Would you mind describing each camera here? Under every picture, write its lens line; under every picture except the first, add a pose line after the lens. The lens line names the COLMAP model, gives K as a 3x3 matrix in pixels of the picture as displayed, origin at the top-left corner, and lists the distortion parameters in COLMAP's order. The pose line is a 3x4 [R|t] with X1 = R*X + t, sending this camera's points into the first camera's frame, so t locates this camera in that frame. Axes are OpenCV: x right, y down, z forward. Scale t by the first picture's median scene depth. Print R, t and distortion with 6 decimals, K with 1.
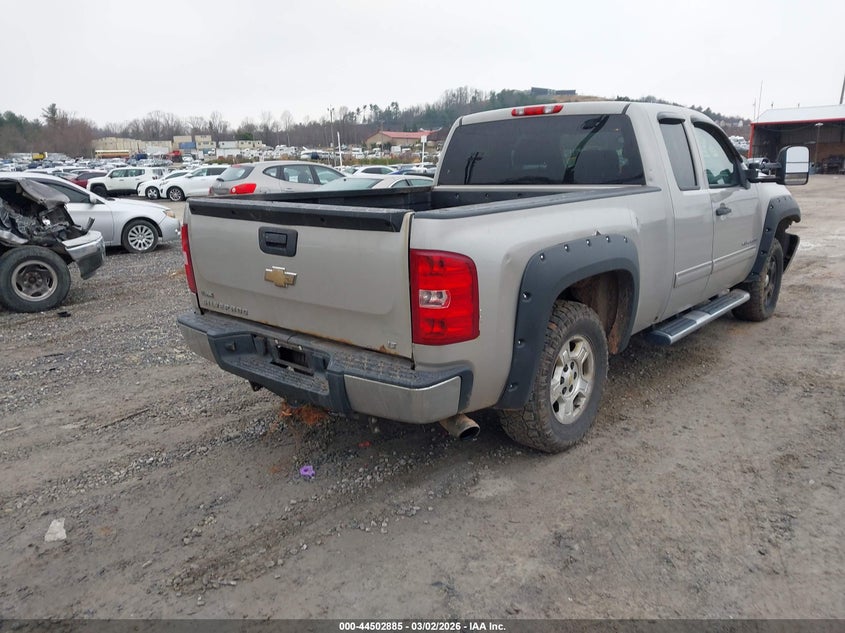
lens RADIAL K [[684.9, 0, 422.5], [0, 684.9, 316.5], [0, 0, 1]] dist [-0.002311, -0.004028]
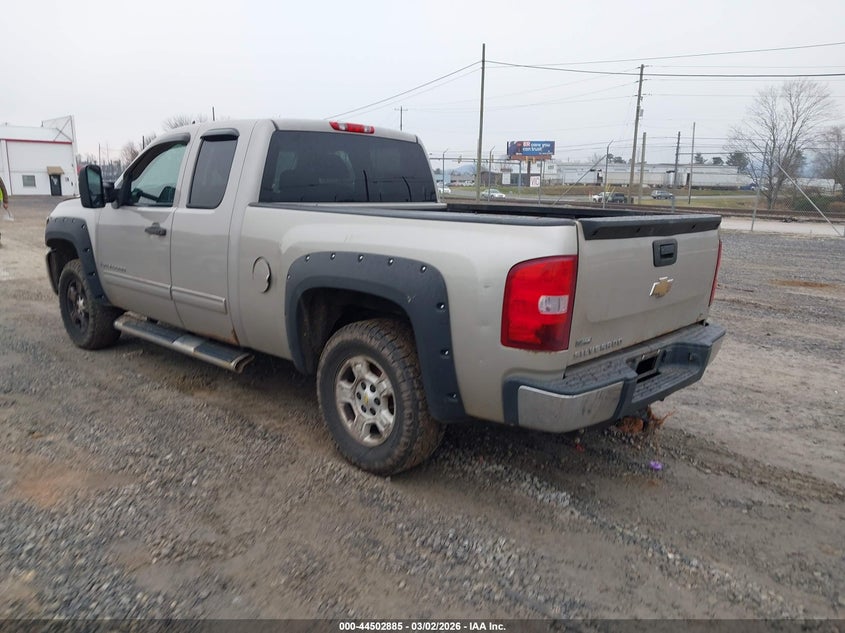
lens RADIAL K [[653.9, 0, 422.5], [0, 653.9, 316.5], [0, 0, 1]] dist [-0.002476, -0.003257]
pose [[0.015737, -0.167729, 0.985707, -1.165028], [0.203235, 0.965787, 0.161095, -0.241209], [-0.979004, 0.197795, 0.049287, 1.284282]]
